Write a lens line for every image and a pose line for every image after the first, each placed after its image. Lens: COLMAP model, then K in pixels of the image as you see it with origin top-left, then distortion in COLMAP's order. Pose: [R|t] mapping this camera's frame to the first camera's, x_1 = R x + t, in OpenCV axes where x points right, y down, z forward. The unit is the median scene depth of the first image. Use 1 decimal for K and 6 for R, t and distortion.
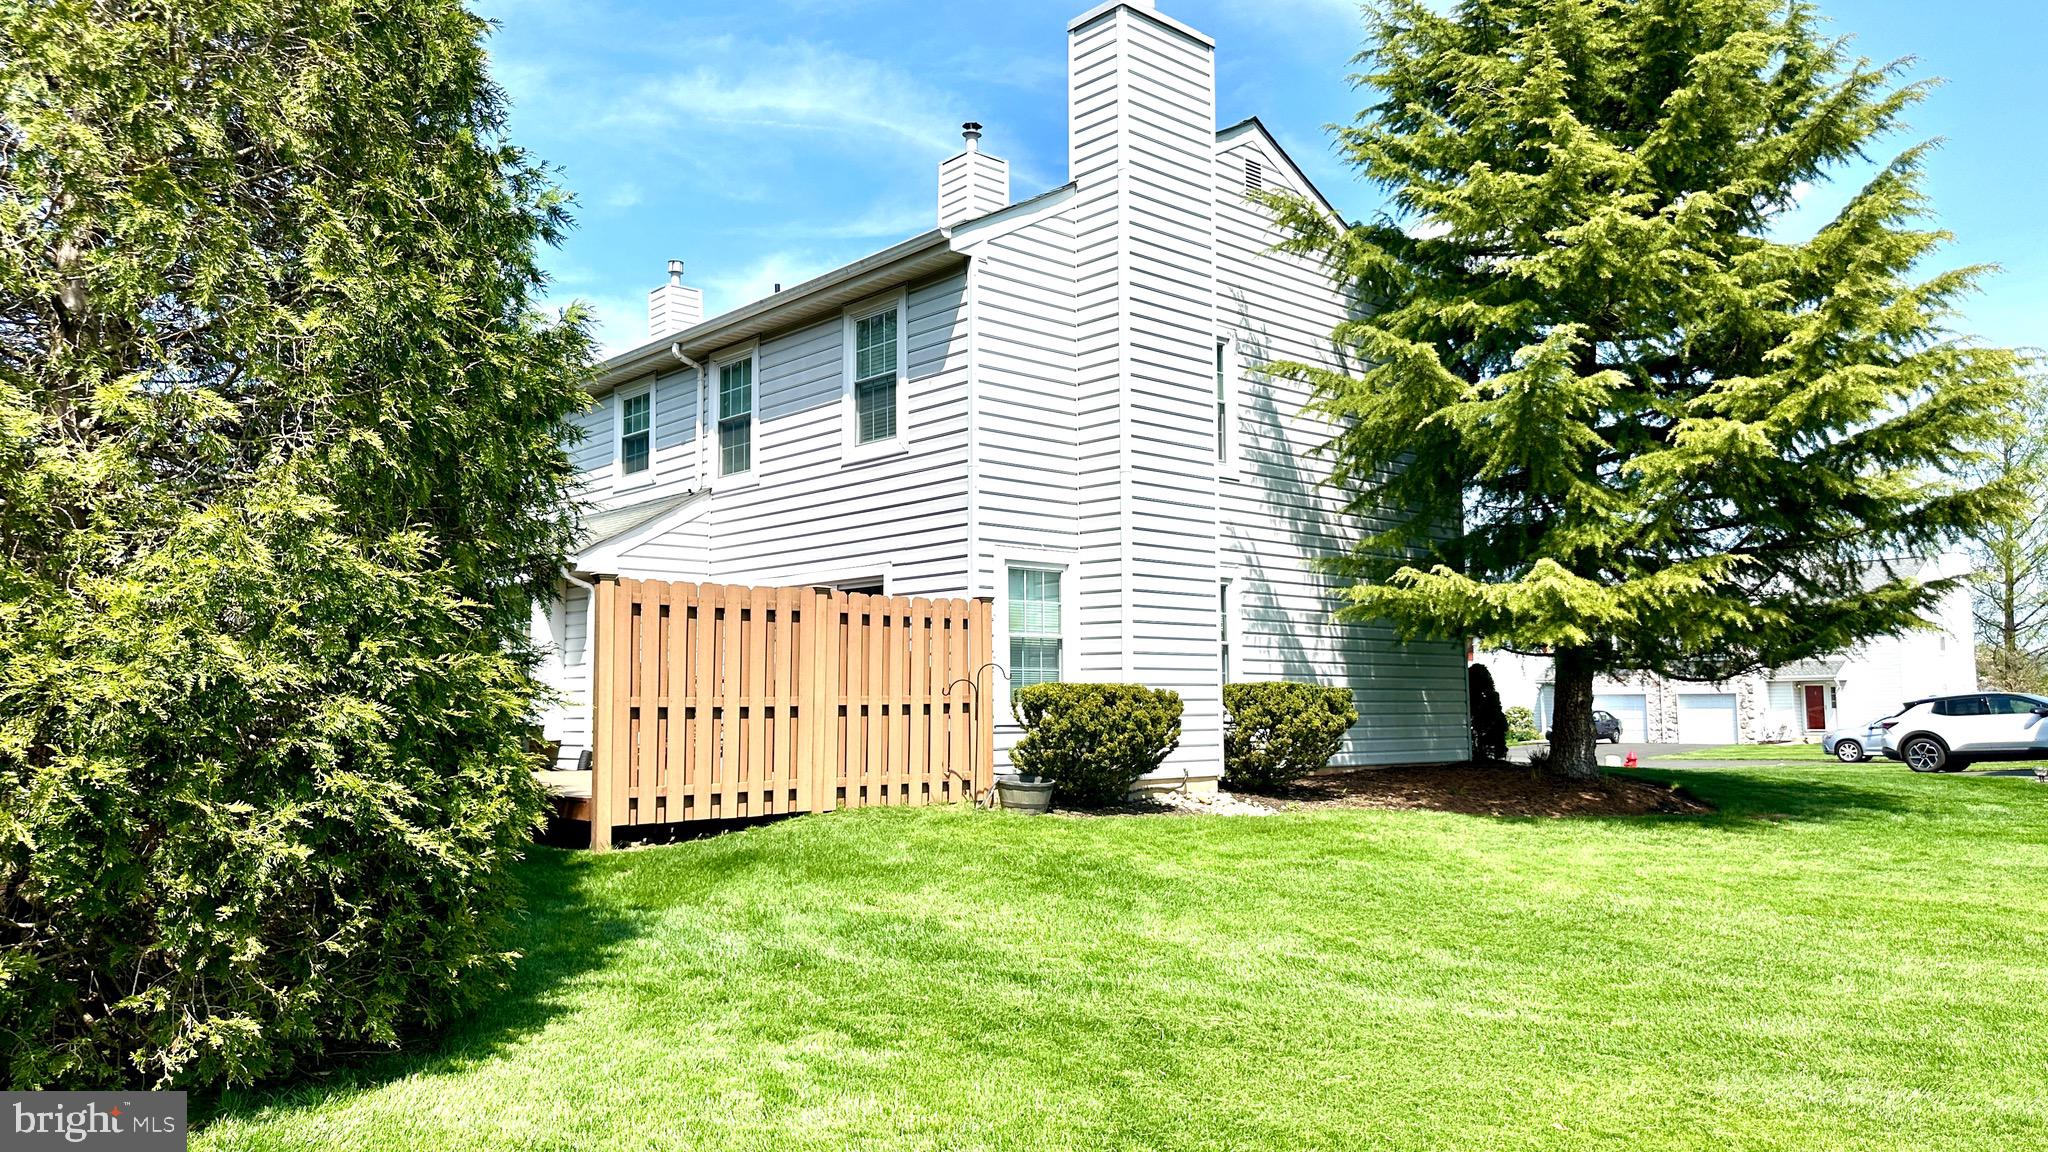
lens RADIAL K [[1424.9, 0, 1024.0], [0, 1424.9, 576.0], [0, 0, 1]] dist [0.189847, -0.361927]
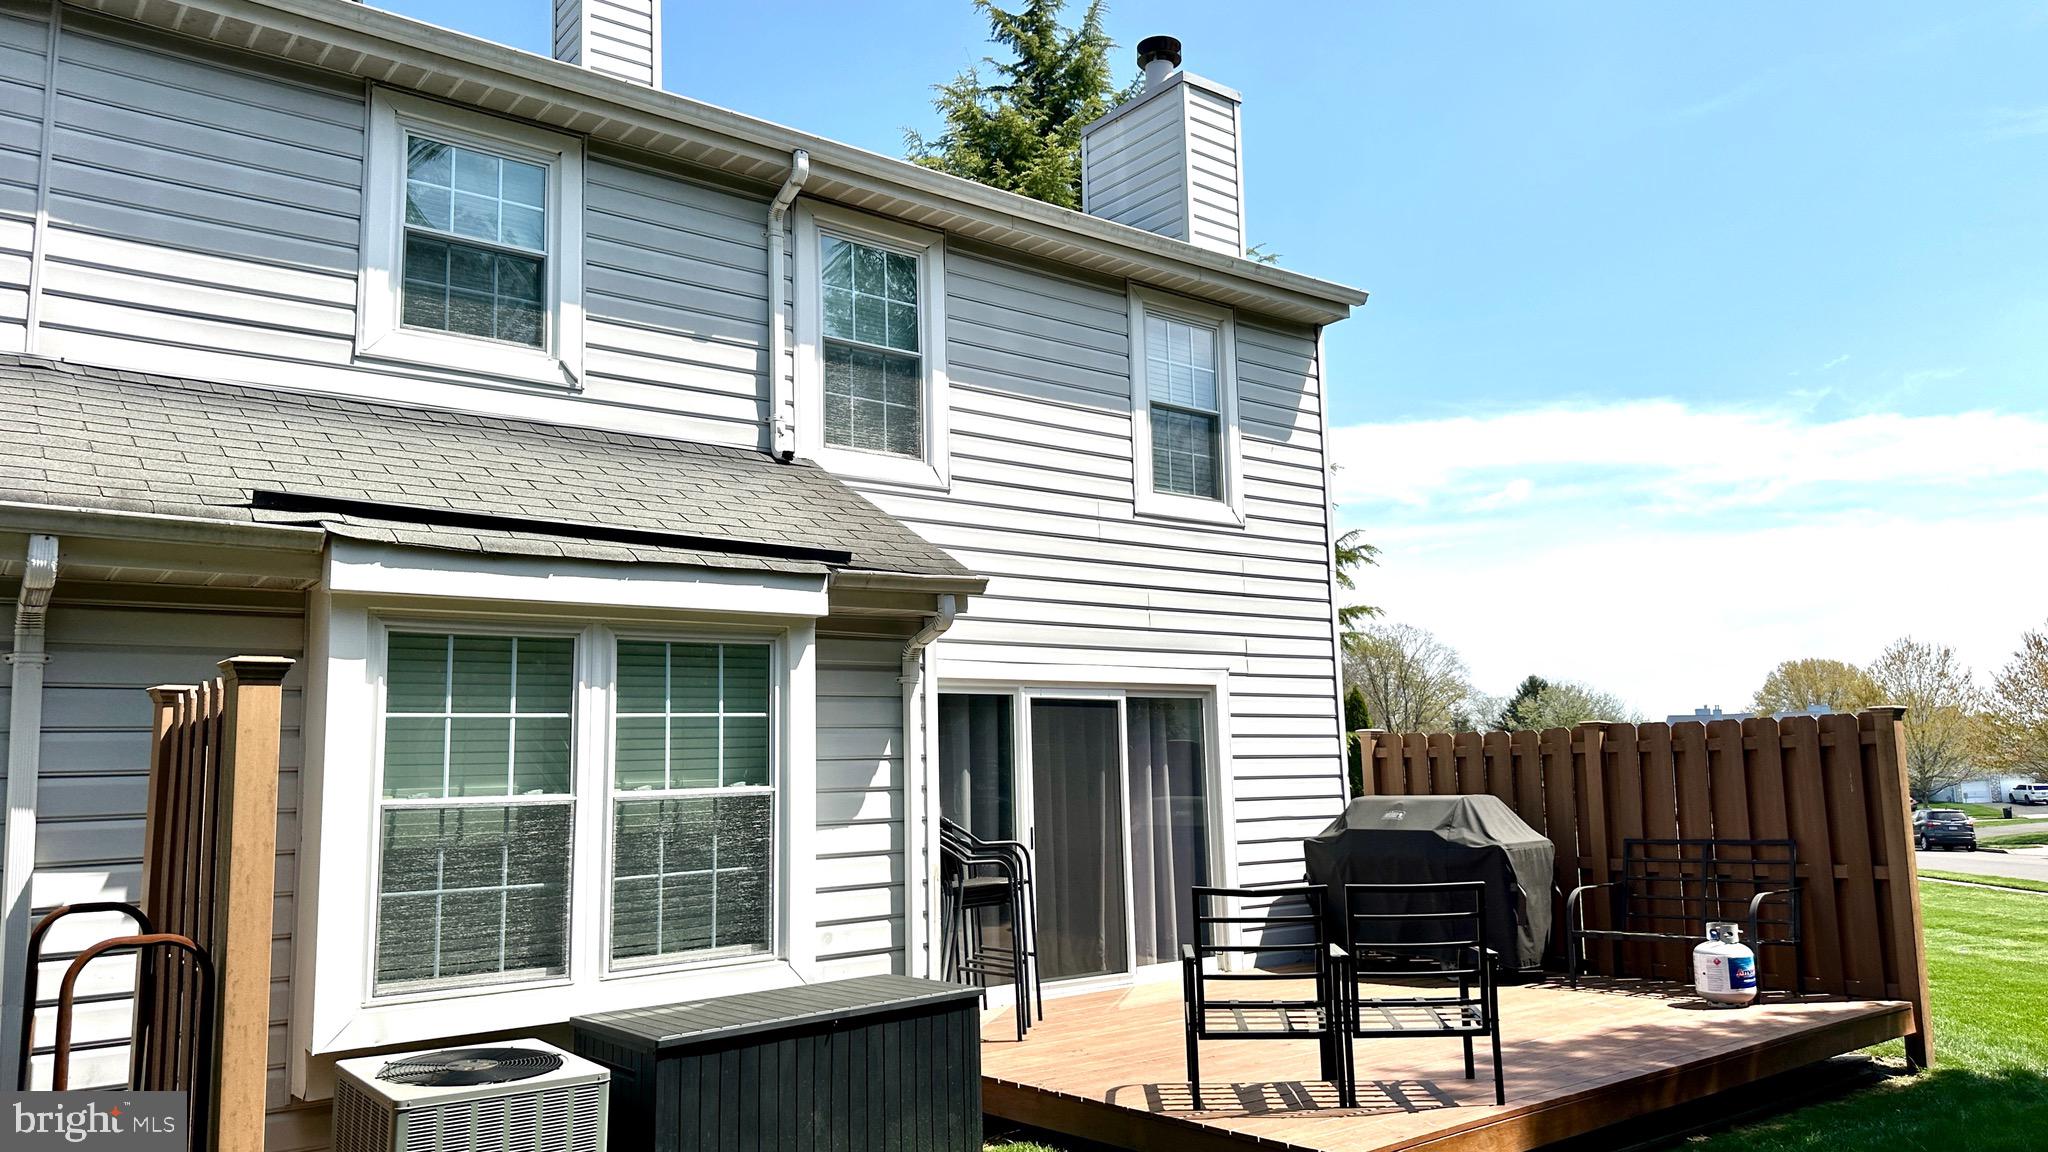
lens RADIAL K [[1424.9, 0, 1024.0], [0, 1424.9, 576.0], [0, 0, 1]] dist [0.189847, -0.361927]
pose [[0.066129, 0.137484, 0.988294, -0.719112], [-0.065965, 0.988898, -0.133154, 0.041775], [-0.995628, -0.056388, 0.074464, 0.903763]]
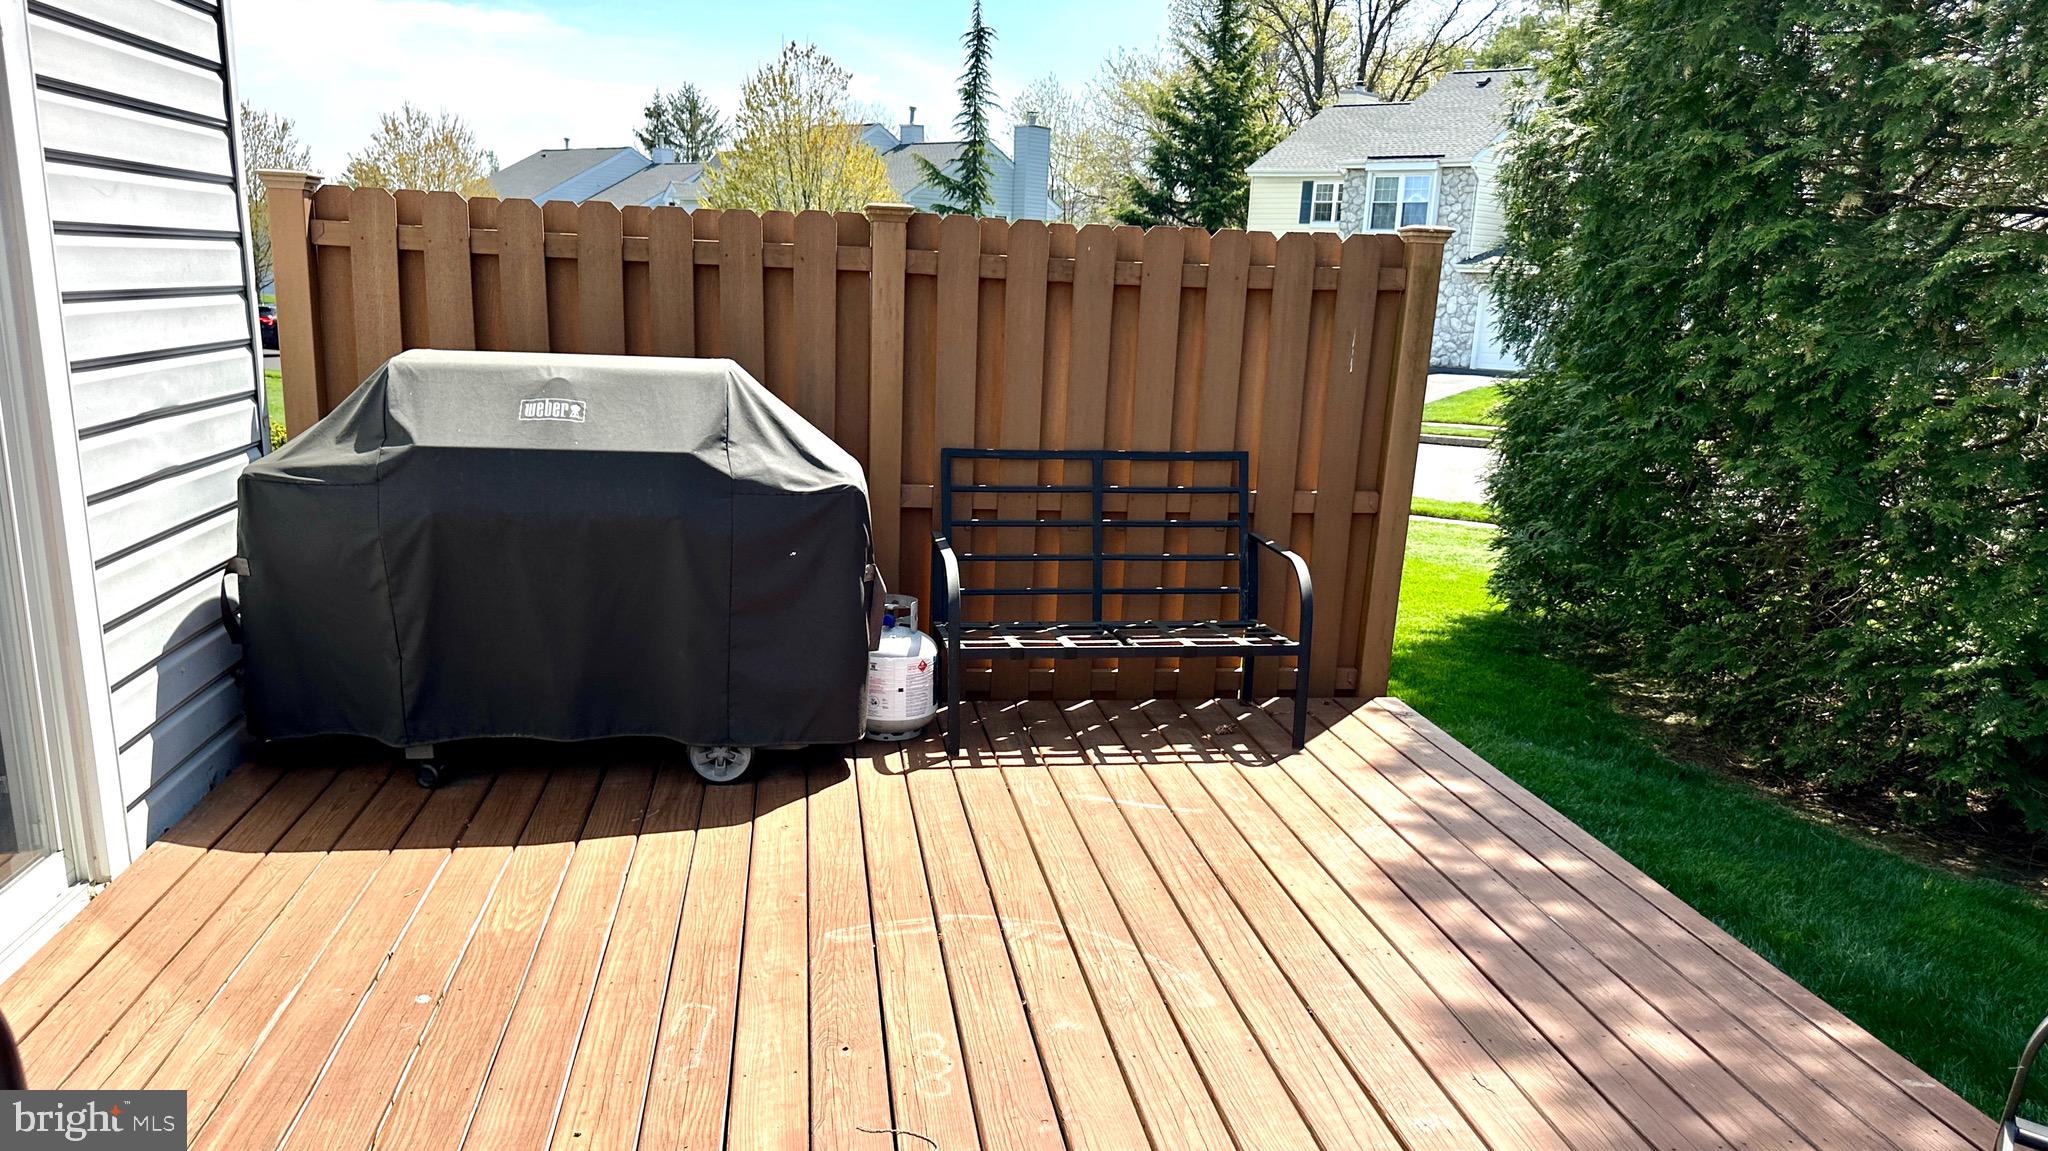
lens RADIAL K [[1503.1, 0, 1031.0], [0, 1503.1, 698.0], [0, 0, 1]] dist [0.150773, -0.282406]
pose [[-0.836802, -0.178311, 0.517656, -0.302501], [-0.089837, 0.977384, 0.191444, 0.041095], [-0.540085, 0.113696, -0.833896, 0.960444]]
